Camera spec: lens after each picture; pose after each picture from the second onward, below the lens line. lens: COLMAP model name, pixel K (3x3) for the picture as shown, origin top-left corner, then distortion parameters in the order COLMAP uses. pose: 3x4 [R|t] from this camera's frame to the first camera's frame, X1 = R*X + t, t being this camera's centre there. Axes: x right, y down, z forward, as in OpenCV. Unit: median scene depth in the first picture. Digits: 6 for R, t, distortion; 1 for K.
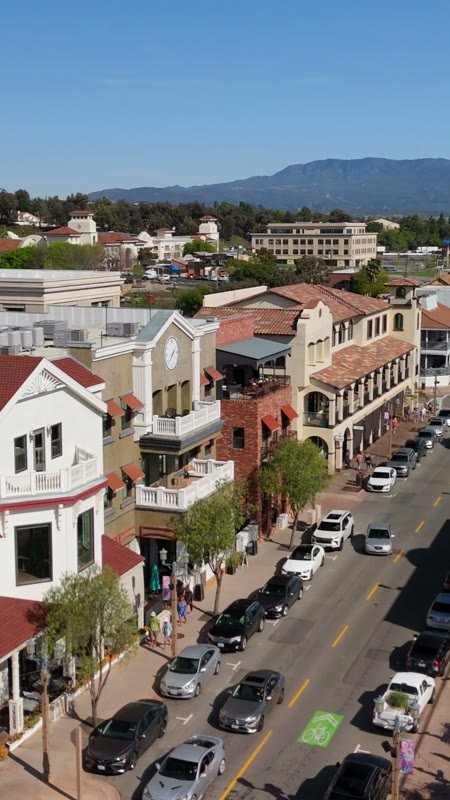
lens RADIAL K [[1001.4, 0, 225.0], [0, 1001.4, 400.0], [0, 0, 1]] dist [0.032760, -0.028898]
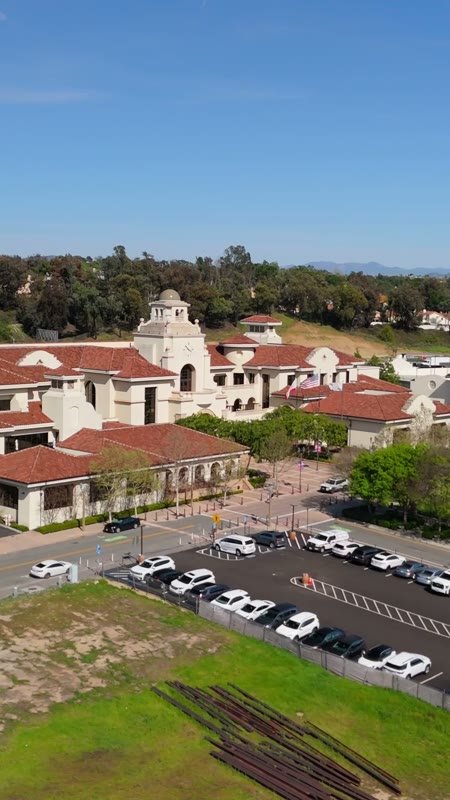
lens RADIAL K [[1001.4, 0, 225.0], [0, 1001.4, 400.0], [0, 0, 1]] dist [0.032760, -0.028898]
pose [[0.918744, 0.058306, -0.390526, -0.040554], [-0.085189, 0.995014, -0.051857, -0.066314], [0.385556, 0.080912, 0.919130, 0.235636]]
